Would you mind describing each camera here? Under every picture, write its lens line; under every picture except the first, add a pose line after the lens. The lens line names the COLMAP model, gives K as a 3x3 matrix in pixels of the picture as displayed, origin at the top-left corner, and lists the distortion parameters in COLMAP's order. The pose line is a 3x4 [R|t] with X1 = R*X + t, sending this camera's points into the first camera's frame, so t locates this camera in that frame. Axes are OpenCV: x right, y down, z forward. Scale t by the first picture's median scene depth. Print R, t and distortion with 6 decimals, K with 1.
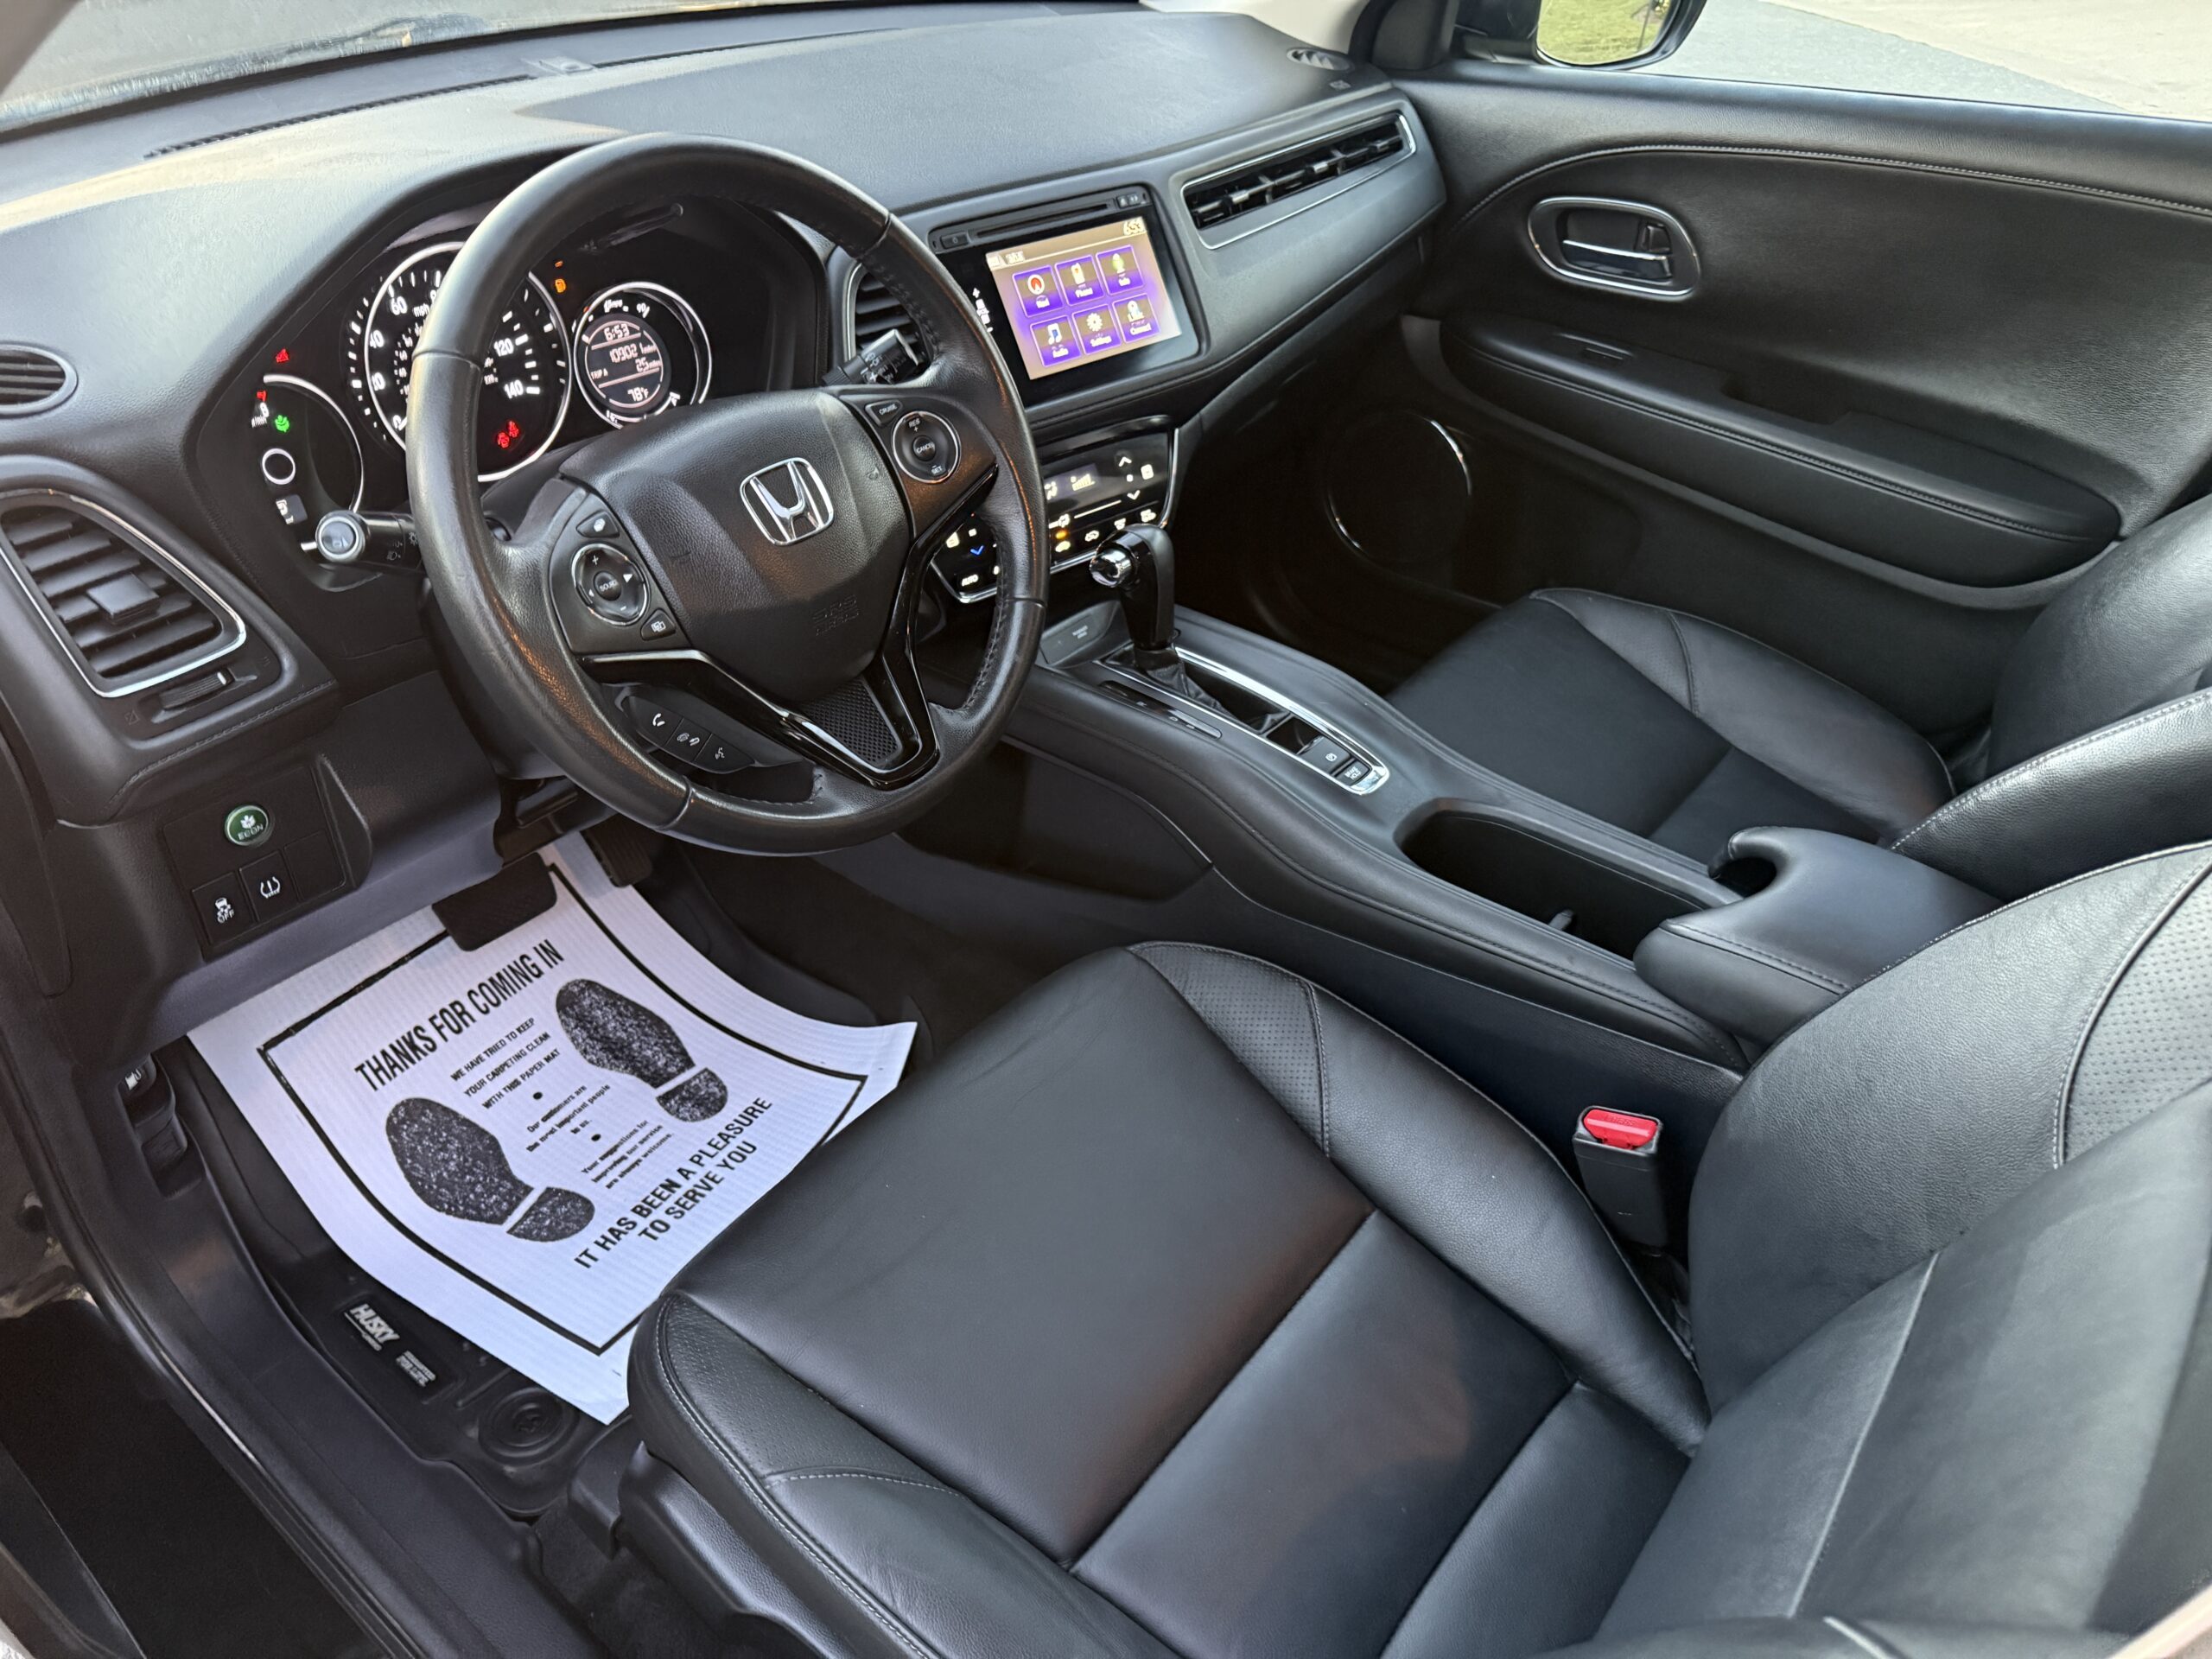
lens RADIAL K [[1580.6, 0, 1121.6], [0, 1580.6, 877.6], [0, 0, 1]] dist [0.024534, -0.034008]
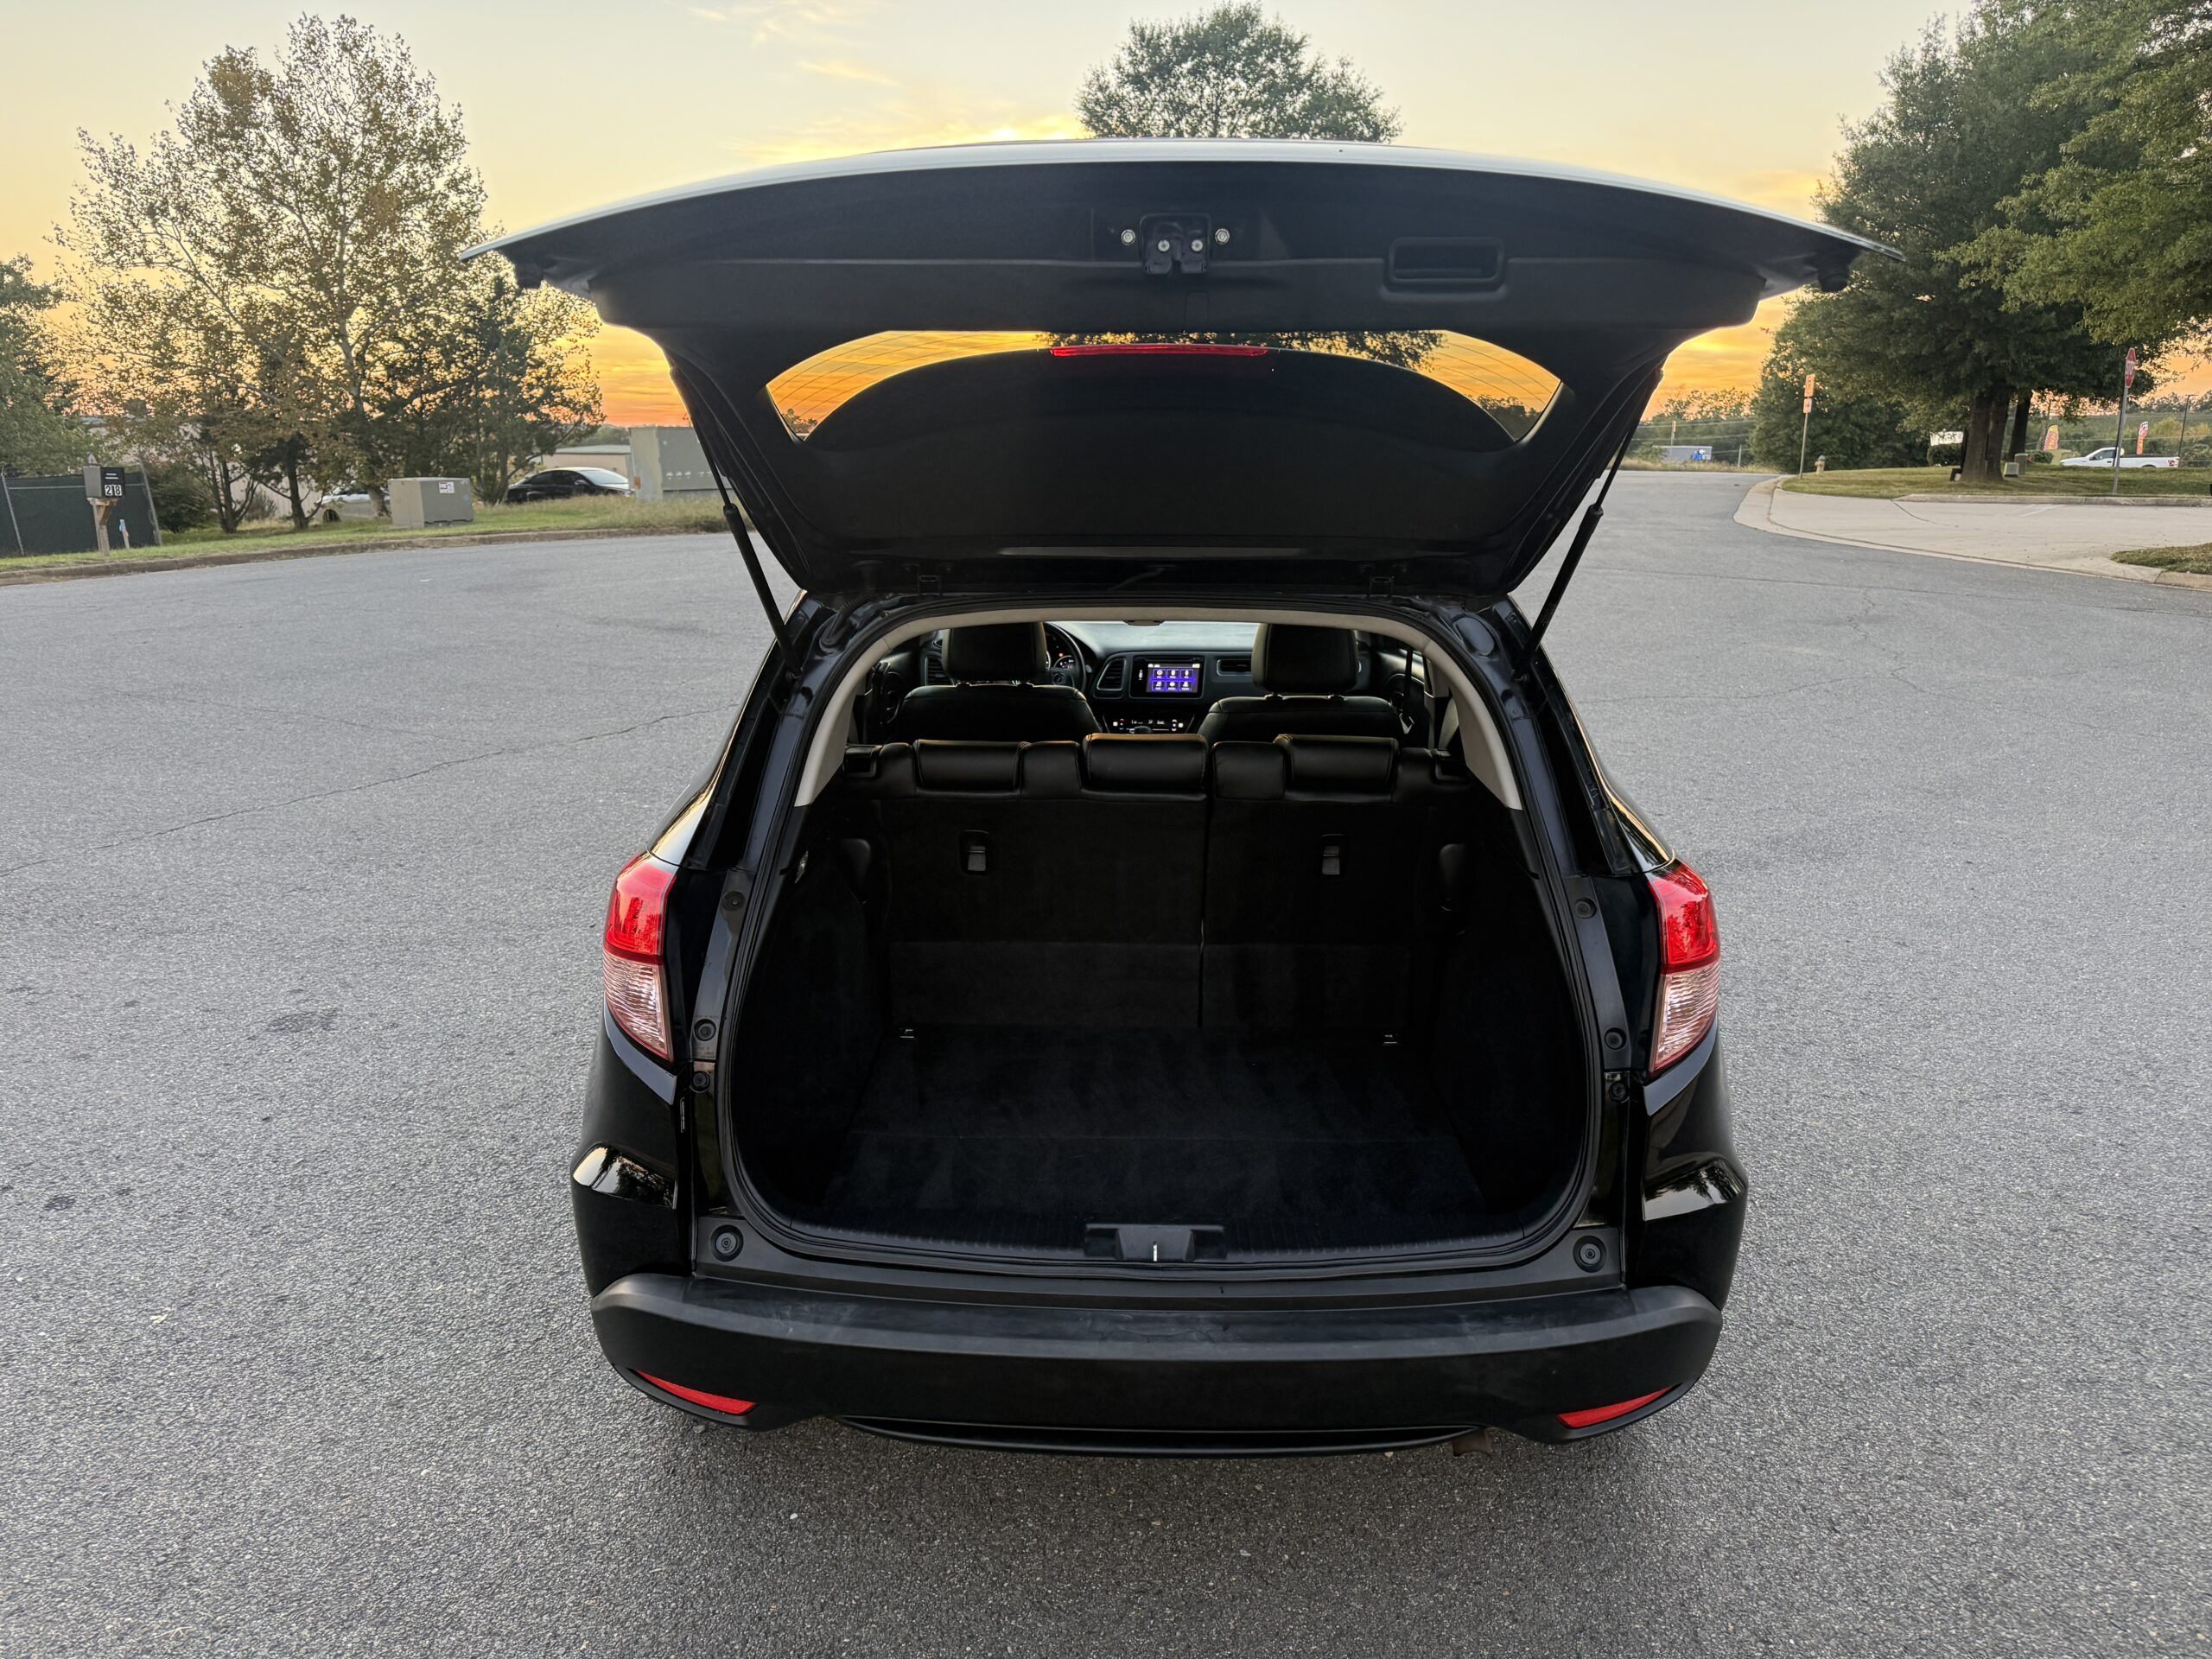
lens RADIAL K [[1580.6, 0, 1099.7], [0, 1580.6, 835.4], [0, 0, 1]] dist [0.024534, -0.034008]
pose [[0.610205, 0.175738, -0.772506, 2.932816], [-0.457850, 0.873990, -0.162832, 0.684033], [0.646547, 0.453053, 0.613775, -1.318132]]
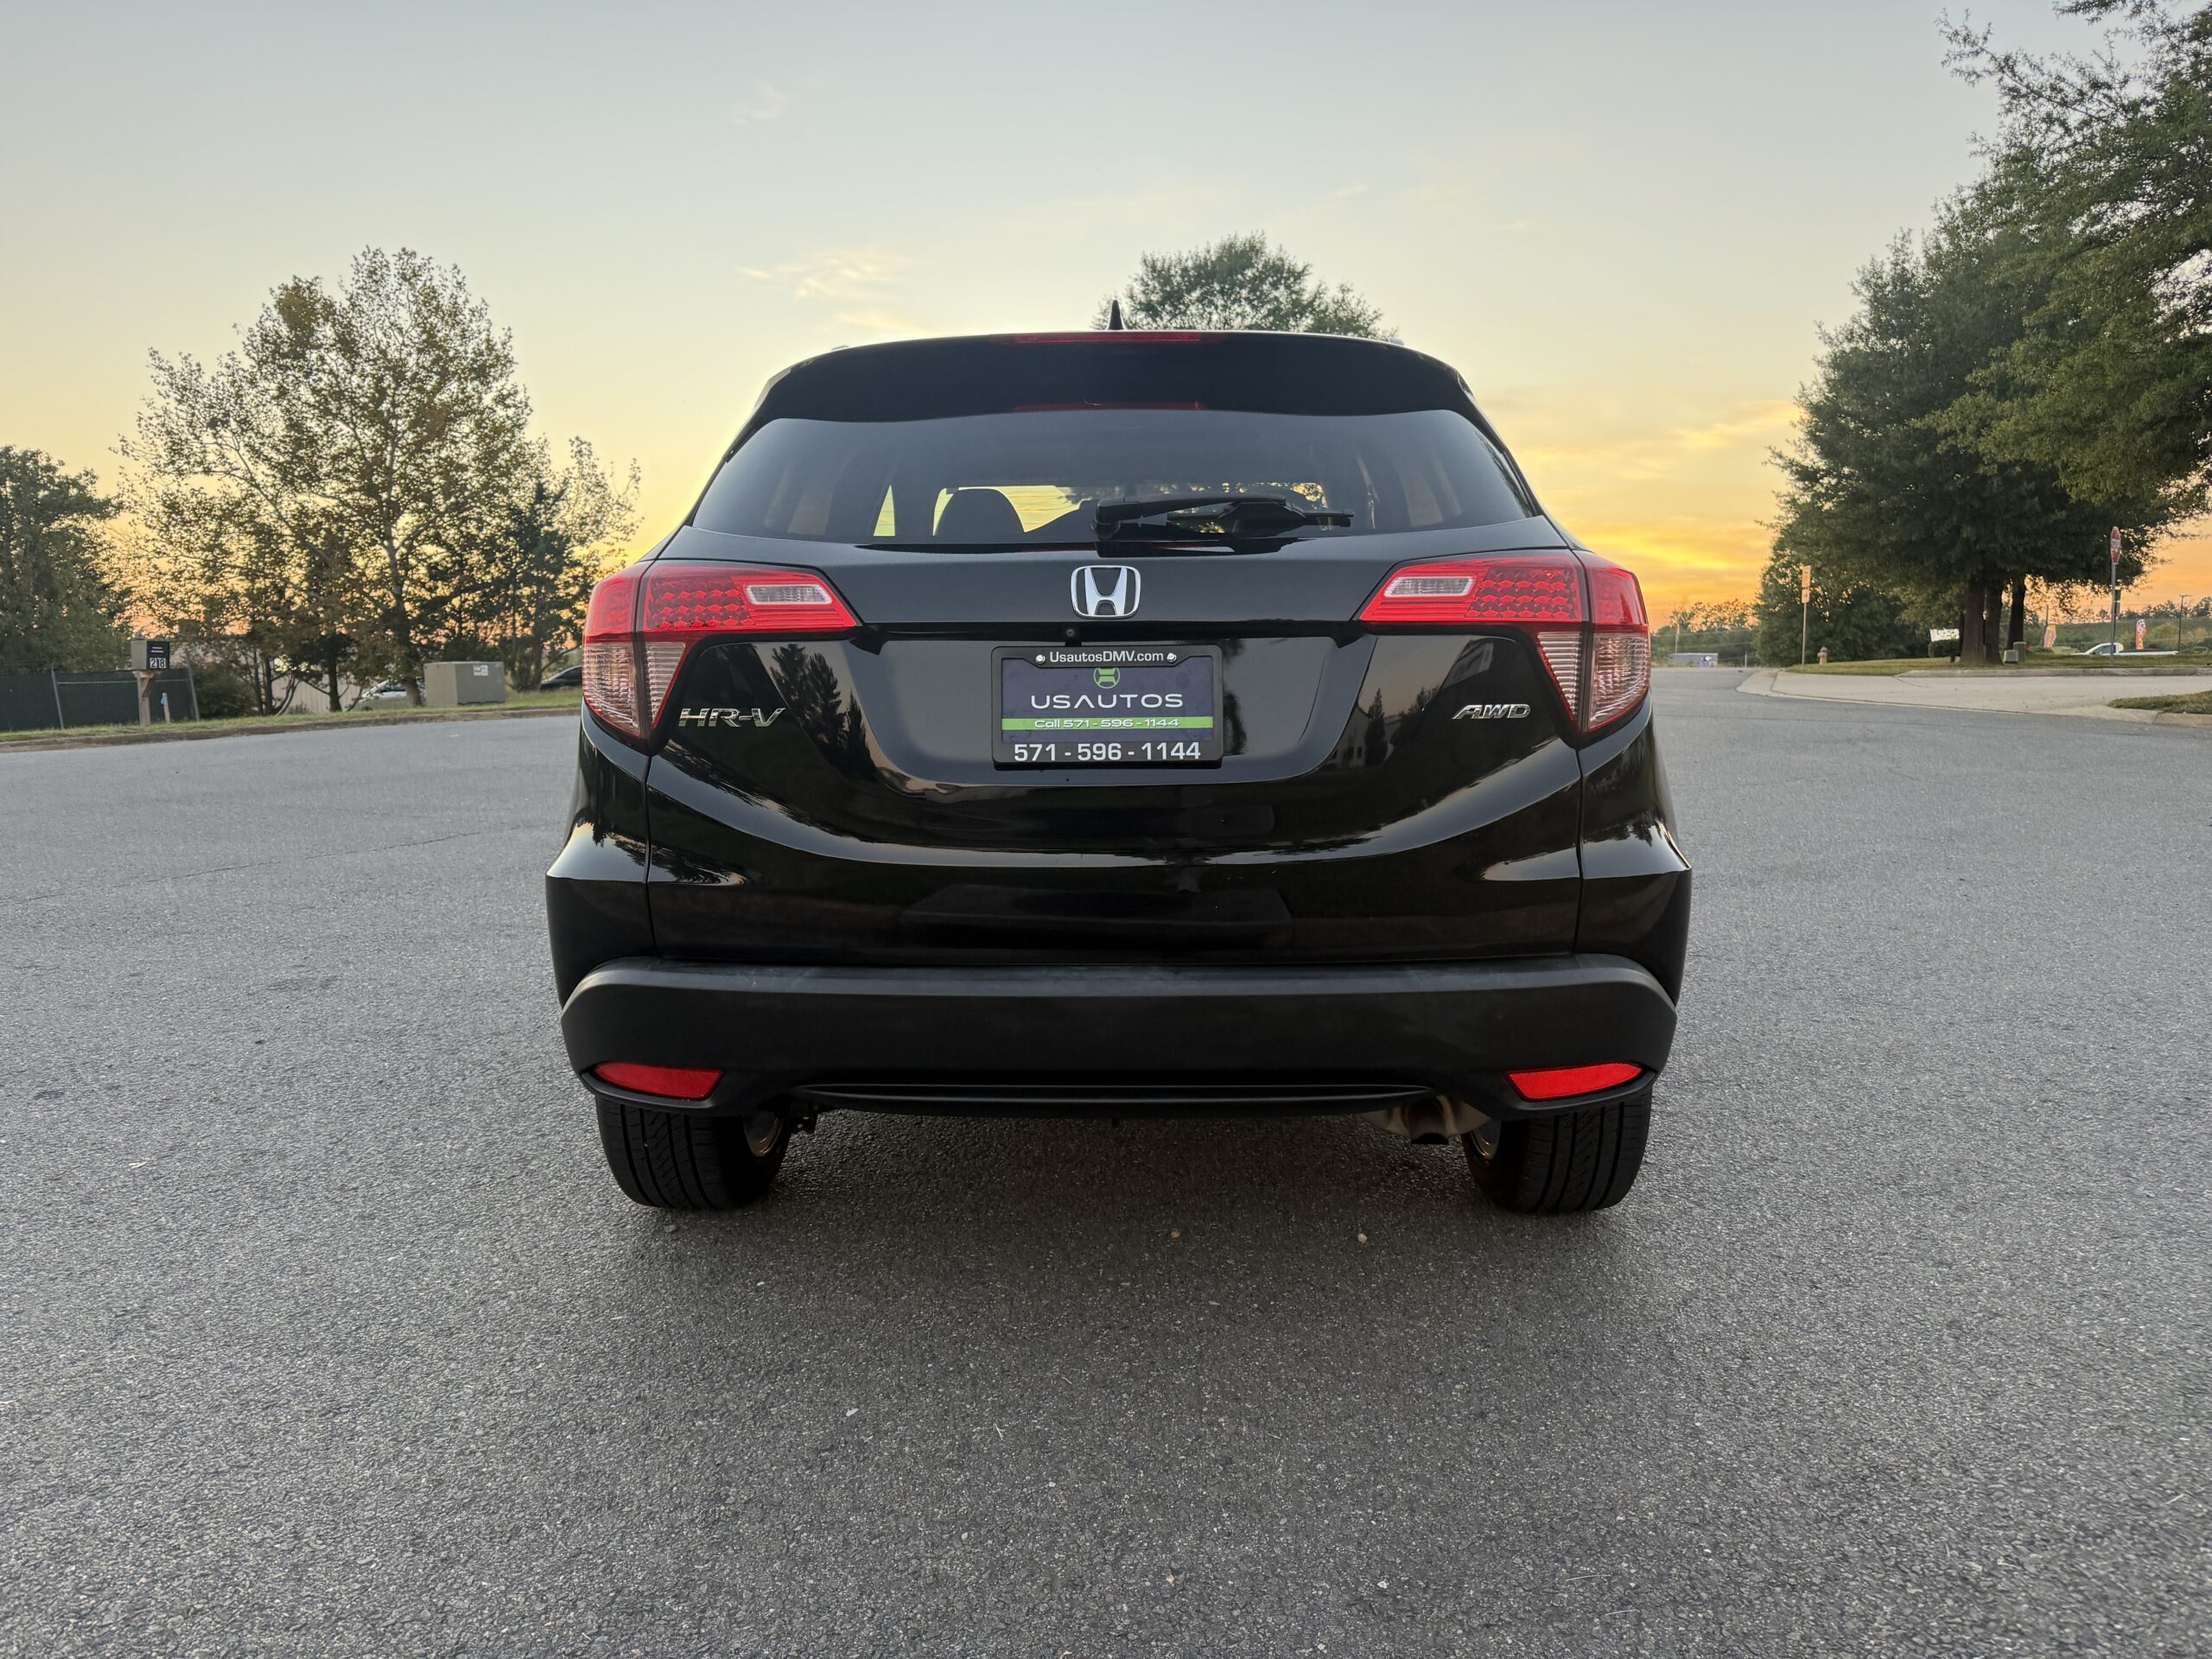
lens RADIAL K [[1580.6, 0, 1107.2], [0, 1580.6, 828.3], [0, 0, 1]] dist [0.024534, -0.034008]
pose [[0.603745, 0.062208, -0.794746, 3.118306], [-0.452311, 0.847669, -0.277257, 1.198524], [0.656435, 0.526865, 0.539914, -1.009421]]
